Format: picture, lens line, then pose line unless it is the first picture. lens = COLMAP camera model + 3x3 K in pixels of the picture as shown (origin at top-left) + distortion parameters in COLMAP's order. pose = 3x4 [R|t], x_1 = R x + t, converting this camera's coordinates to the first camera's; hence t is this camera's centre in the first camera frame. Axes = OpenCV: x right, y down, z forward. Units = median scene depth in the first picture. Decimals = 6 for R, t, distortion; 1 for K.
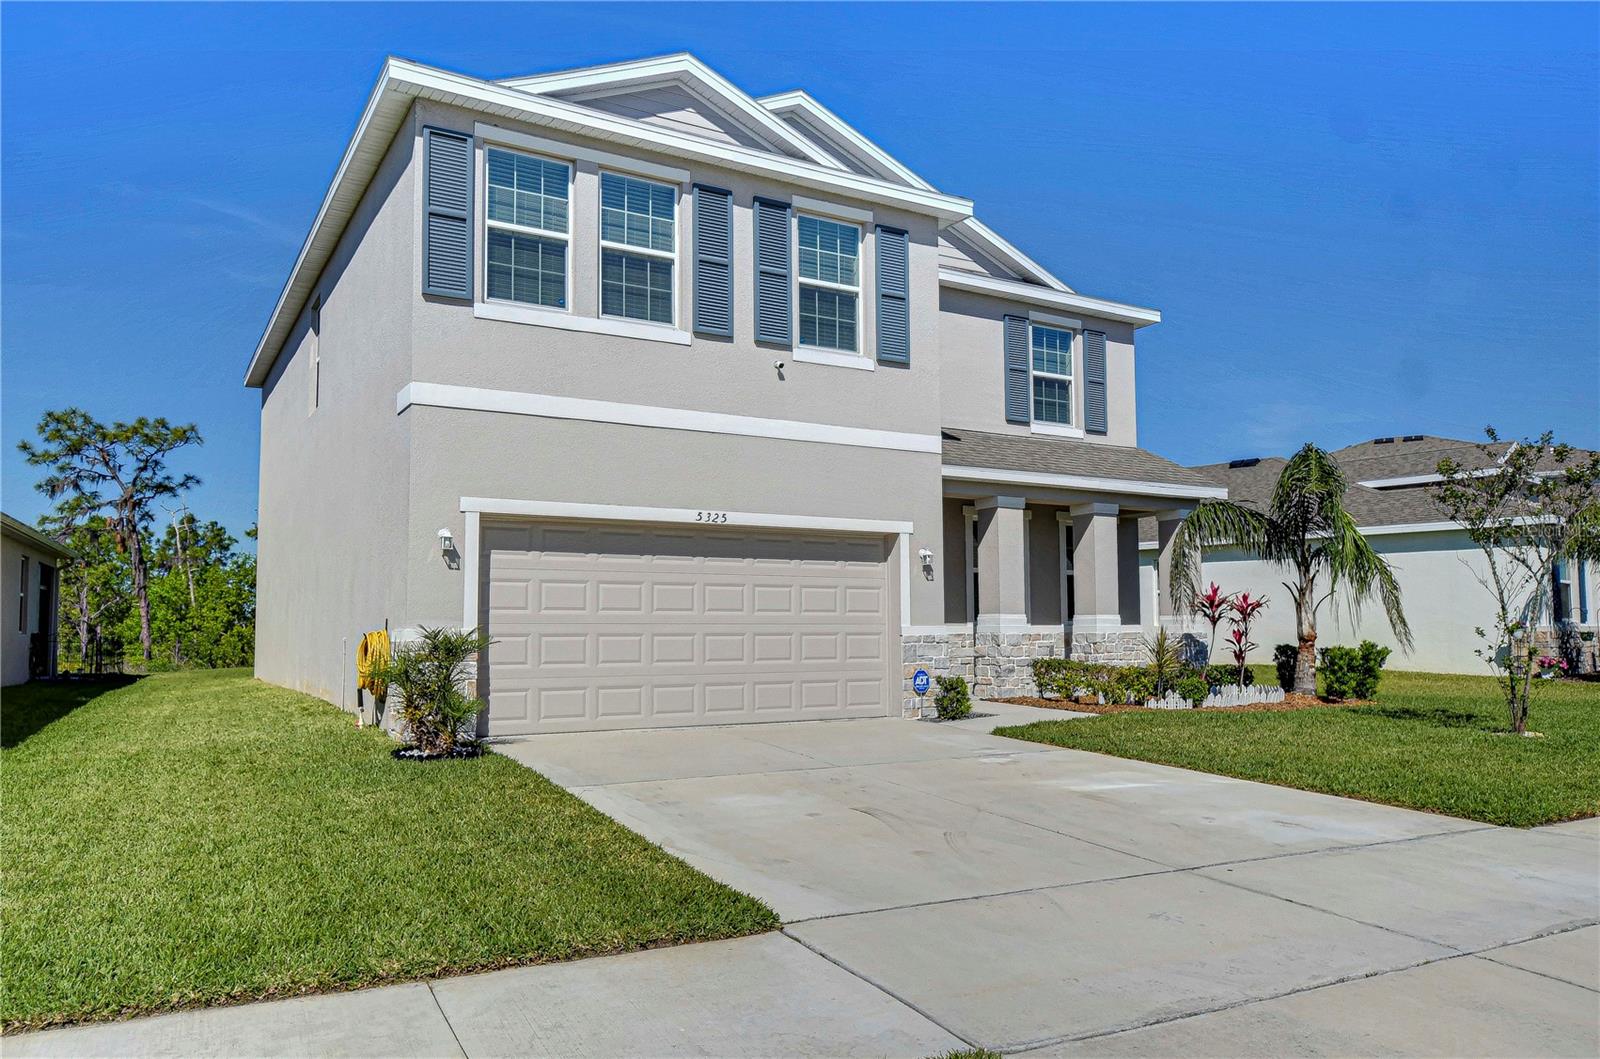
lens RADIAL K [[1132.0, 0, 801.9], [0, 1132.0, 559.3], [0, 0, 1]] dist [0.004115, 0.006834]
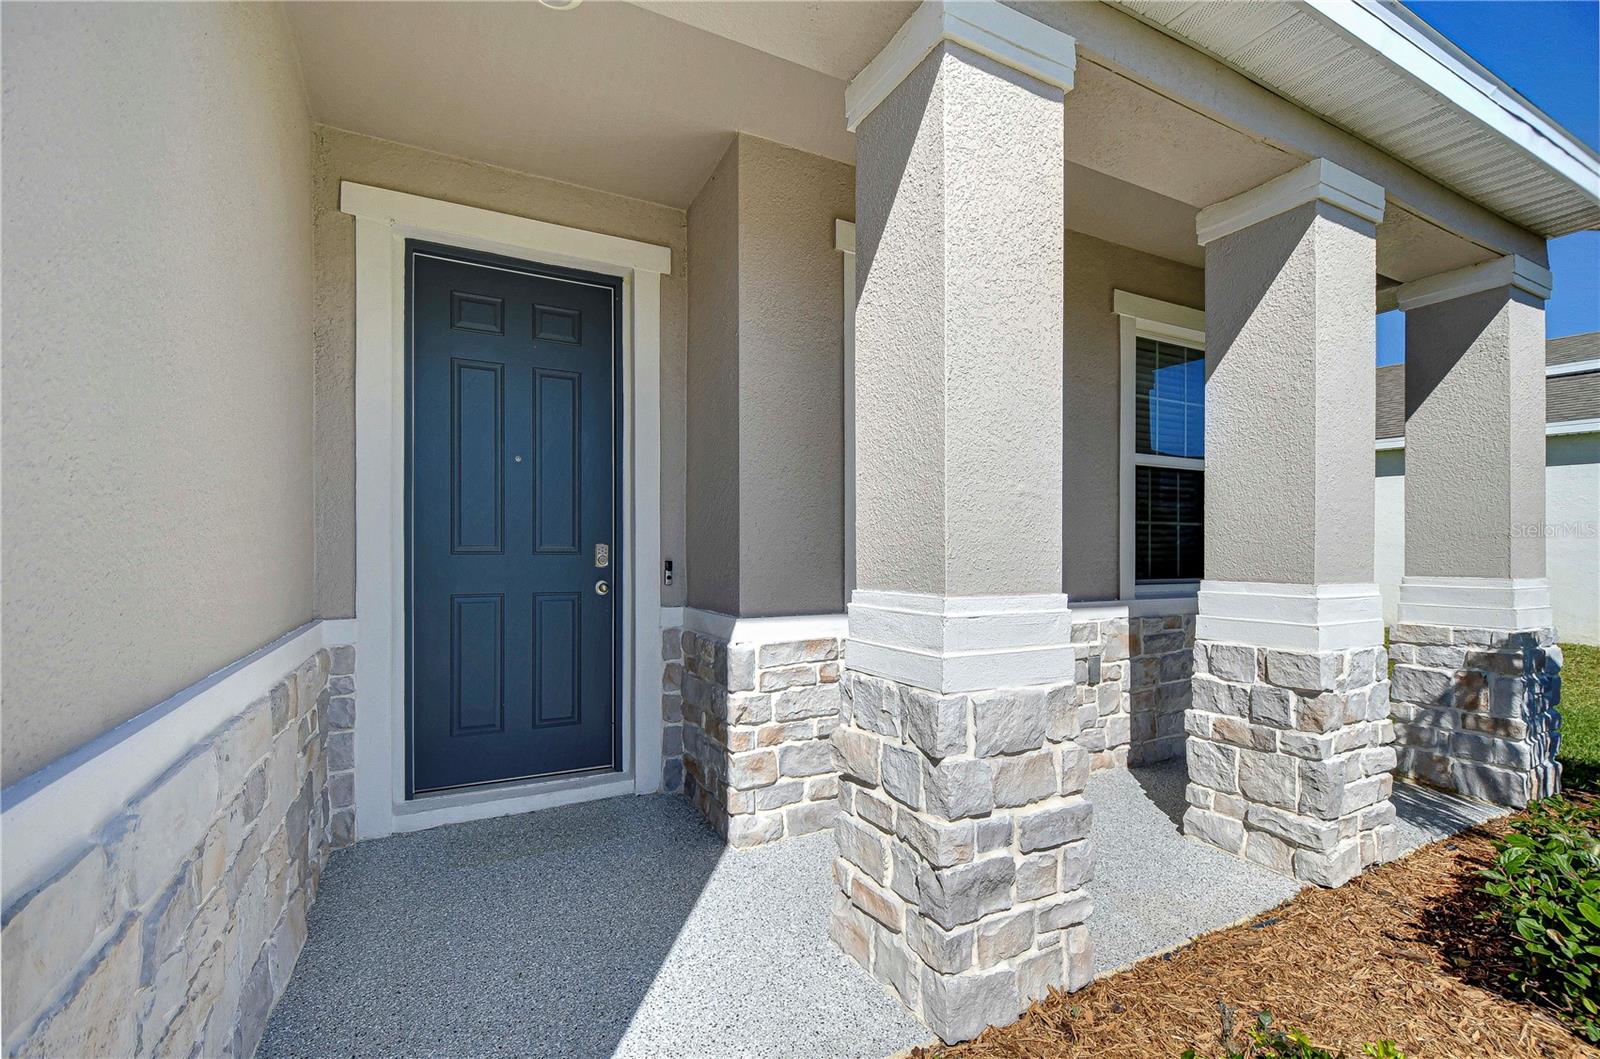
lens RADIAL K [[693.0, 0, 789.6], [0, 693.0, 559.9], [0, 0, 1]] dist [0.001791, -0.000162]
pose [[0.997628, 0.010100, -0.068084, 0.182536], [-0.005003, 0.997199, 0.074621, 0.038575], [0.068647, -0.074103, 0.994885, 1.025724]]
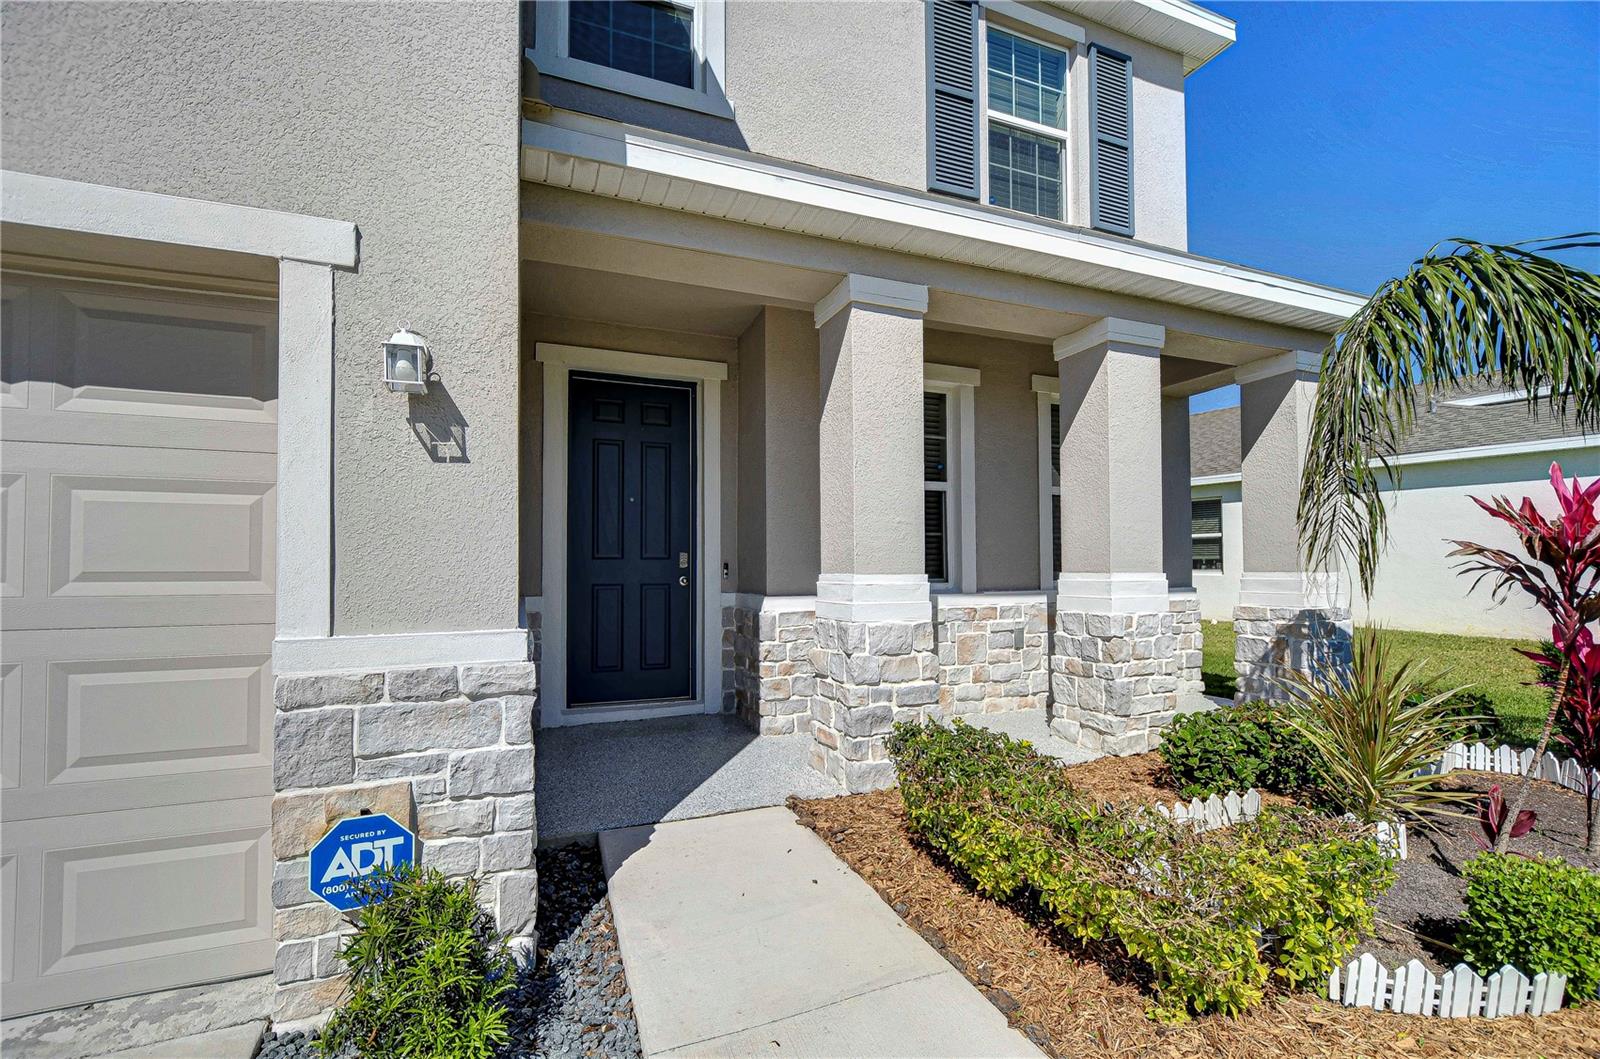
lens RADIAL K [[699.3, 0, 804.5], [0, 699.3, 552.1], [0, 0, 1]] dist [0.002135, -0.000551]
pose [[0.988491, 0.000457, -0.151279, 0.227316], [0.005885, 0.999122, 0.041472, 0.035303], [0.151165, -0.041885, 0.987621, 0.883374]]
